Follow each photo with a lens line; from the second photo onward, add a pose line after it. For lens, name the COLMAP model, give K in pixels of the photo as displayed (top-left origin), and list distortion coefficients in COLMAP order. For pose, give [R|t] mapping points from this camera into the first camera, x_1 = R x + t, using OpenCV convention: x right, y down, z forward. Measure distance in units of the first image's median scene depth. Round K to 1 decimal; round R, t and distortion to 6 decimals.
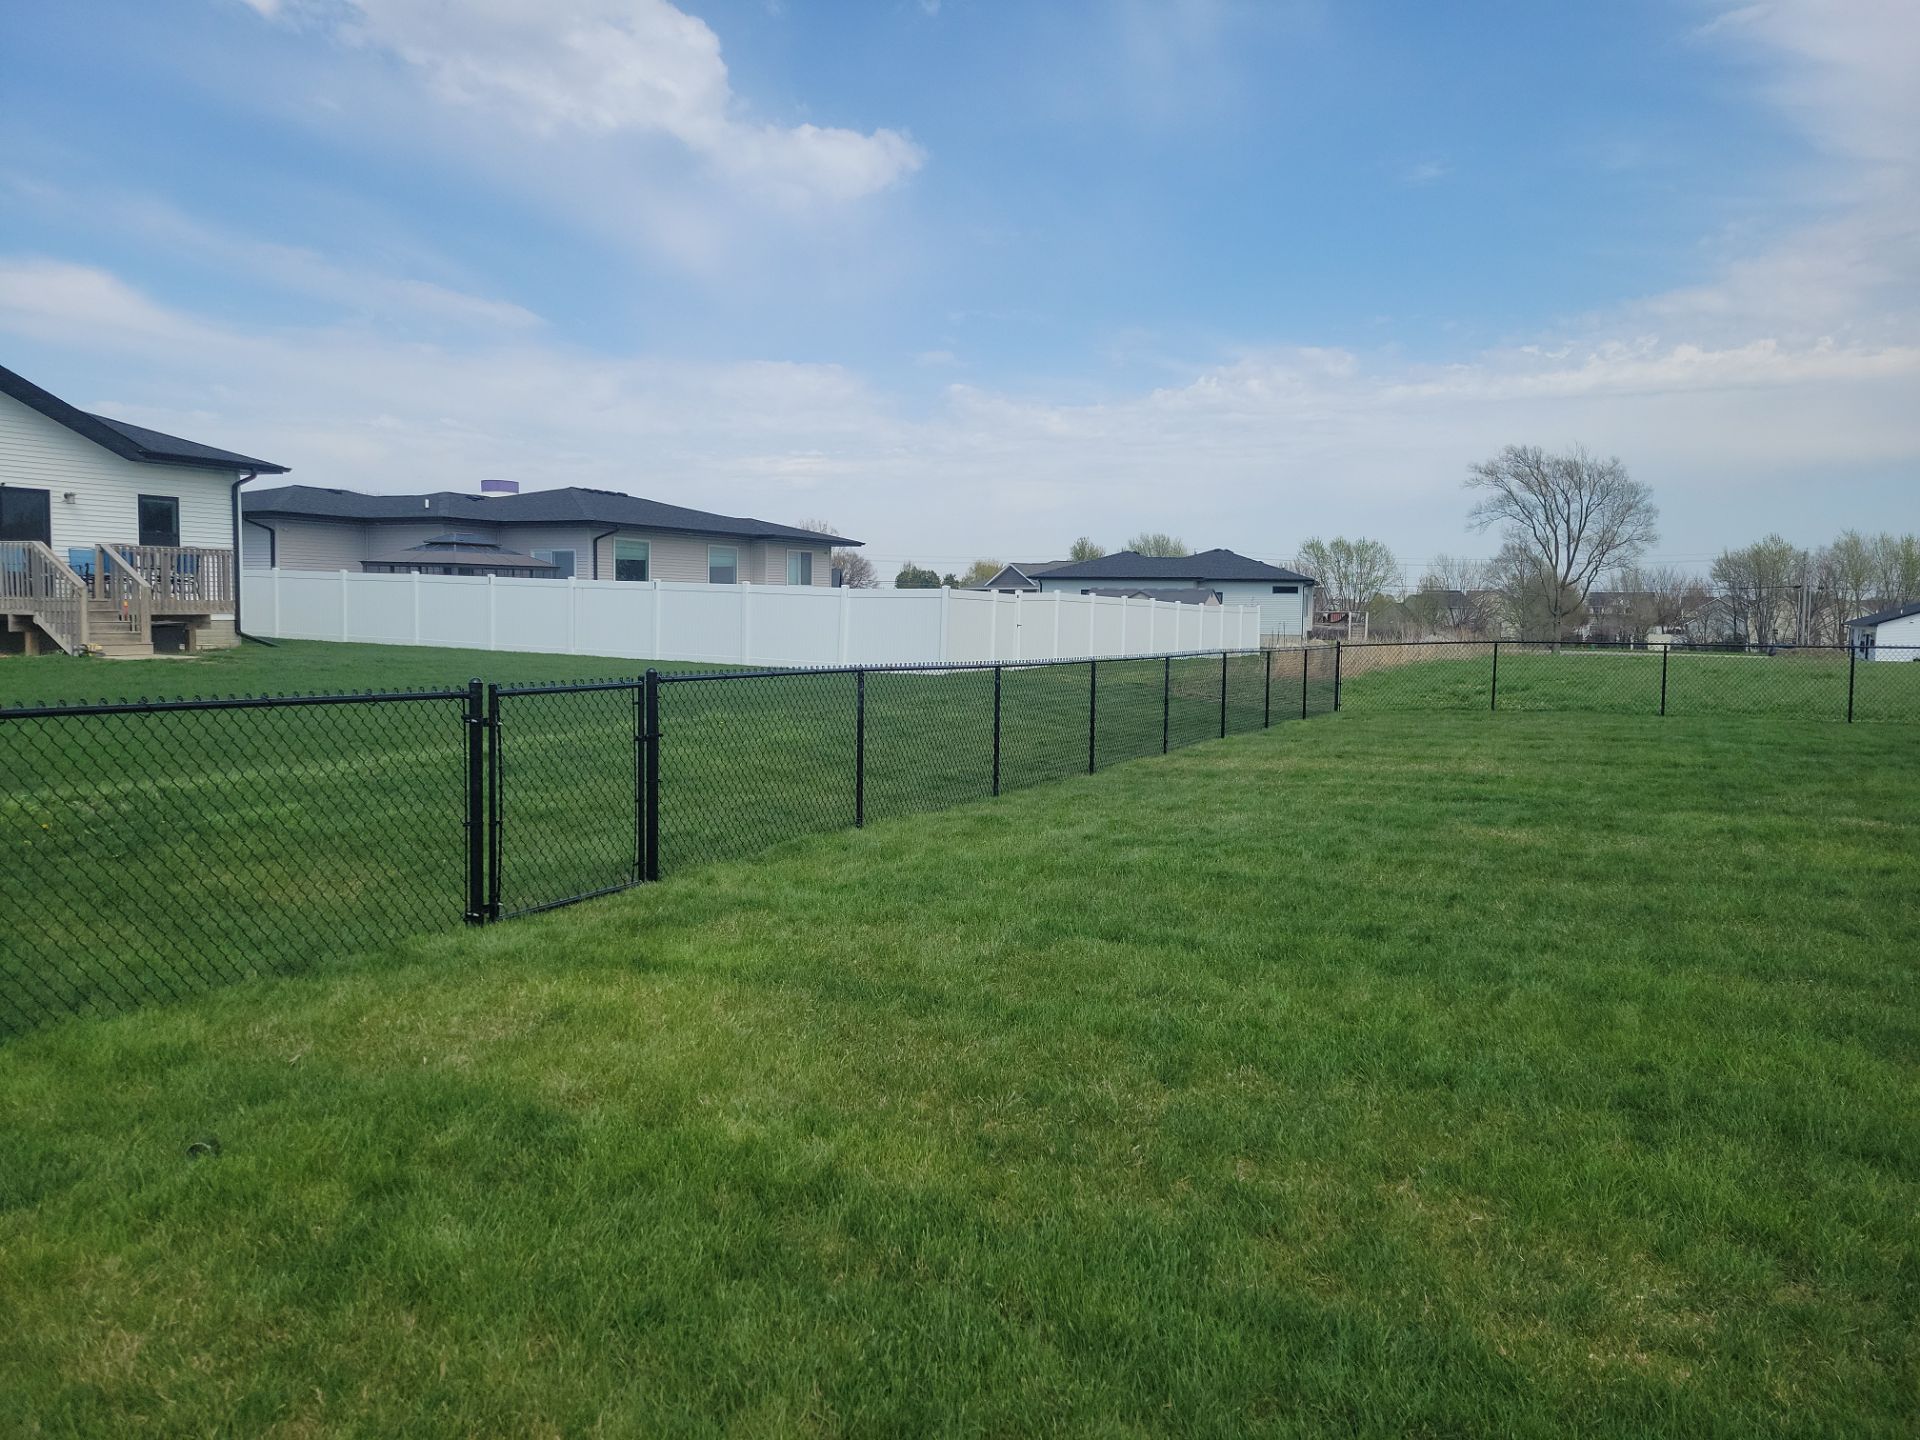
lens RADIAL K [[1431.1, 0, 955.1], [0, 1431.1, 699.2], [0, 0, 1]] dist [0.066149, -0.047264]
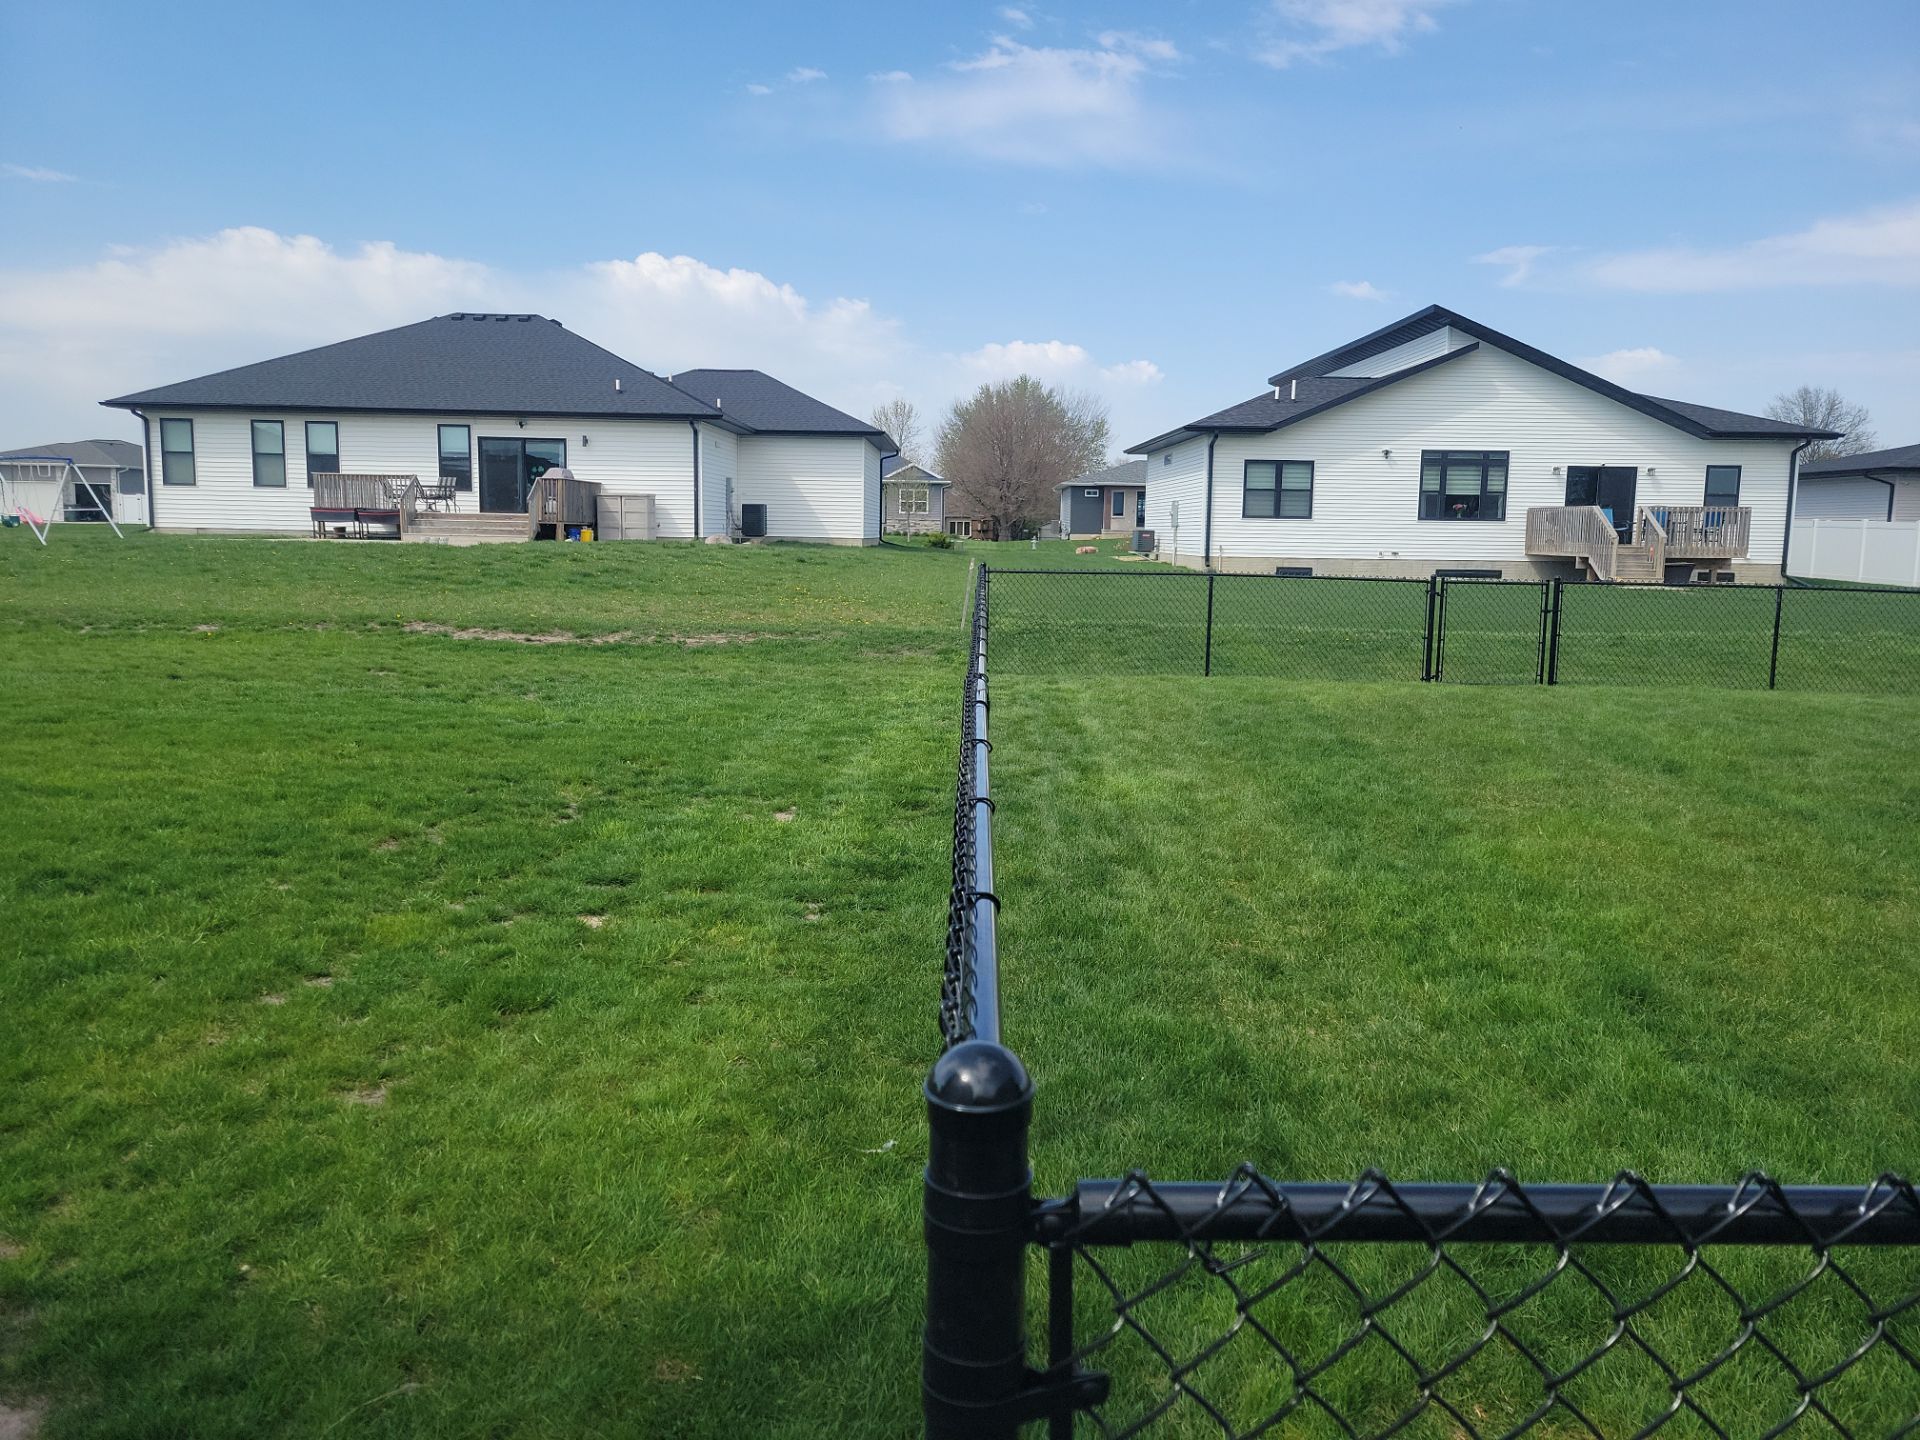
lens RADIAL K [[1431.1, 0, 955.1], [0, 1431.1, 699.2], [0, 0, 1]] dist [0.066149, -0.047264]
pose [[0.434056, 0.098861, -0.895445, 0.100307], [-0.070137, 0.994652, 0.075816, 0.004536], [0.898151, 0.029895, 0.438669, -0.049491]]
